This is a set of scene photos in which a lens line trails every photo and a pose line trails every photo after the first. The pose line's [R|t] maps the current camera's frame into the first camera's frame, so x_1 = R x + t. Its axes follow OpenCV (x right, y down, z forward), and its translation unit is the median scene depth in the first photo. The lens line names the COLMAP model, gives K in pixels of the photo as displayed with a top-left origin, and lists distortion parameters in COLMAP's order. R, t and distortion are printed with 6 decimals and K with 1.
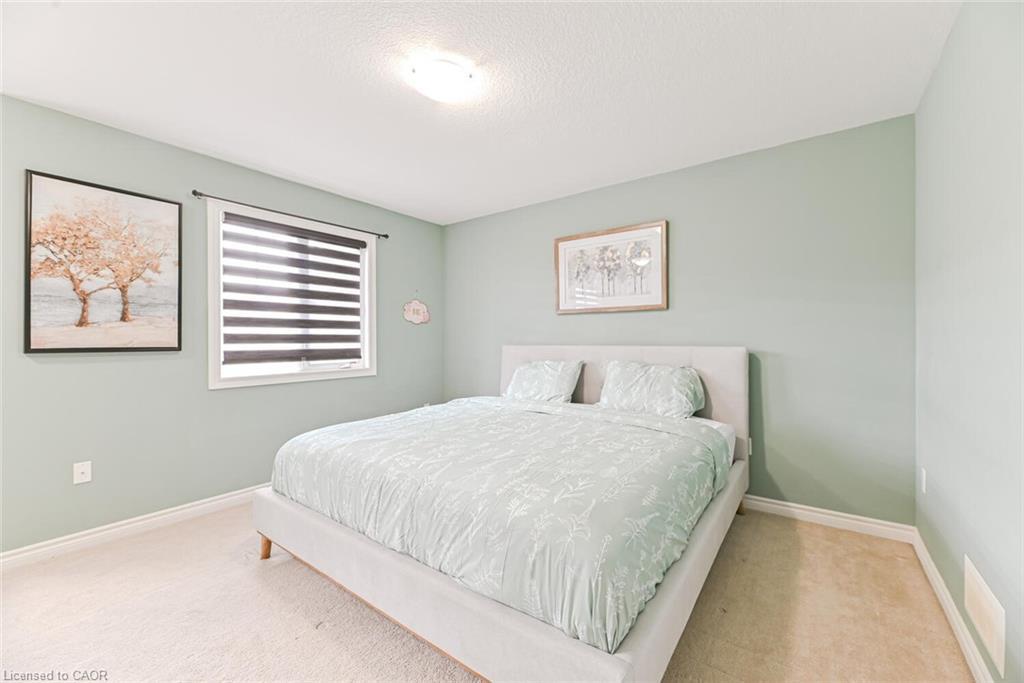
lens RADIAL K [[410.2, 0, 511.4], [0, 410.2, 341.3], [0, 0, 1]] dist [0.001429, -0.000716]
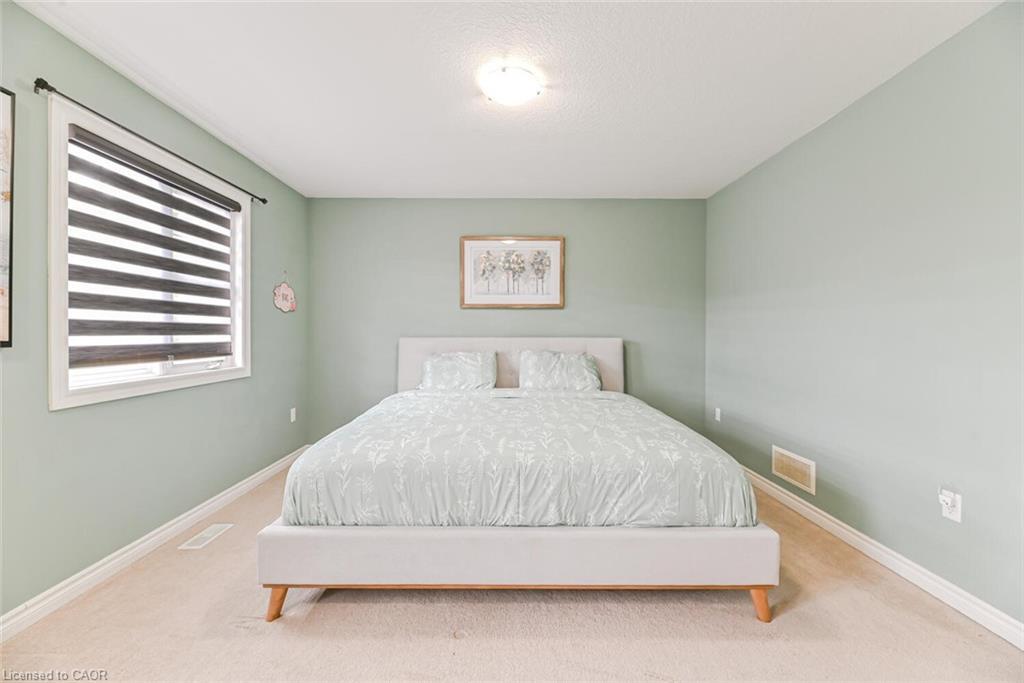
lens RADIAL K [[410.2, 0, 509.4], [0, 410.2, 336.4], [0, 0, 1]] dist [0.001429, -0.000716]
pose [[0.802020, -0.000683, 0.597297, -0.476948], [-0.001494, 0.999994, 0.003149, 0.003879], [-0.597296, -0.003417, 0.802014, 0.091725]]
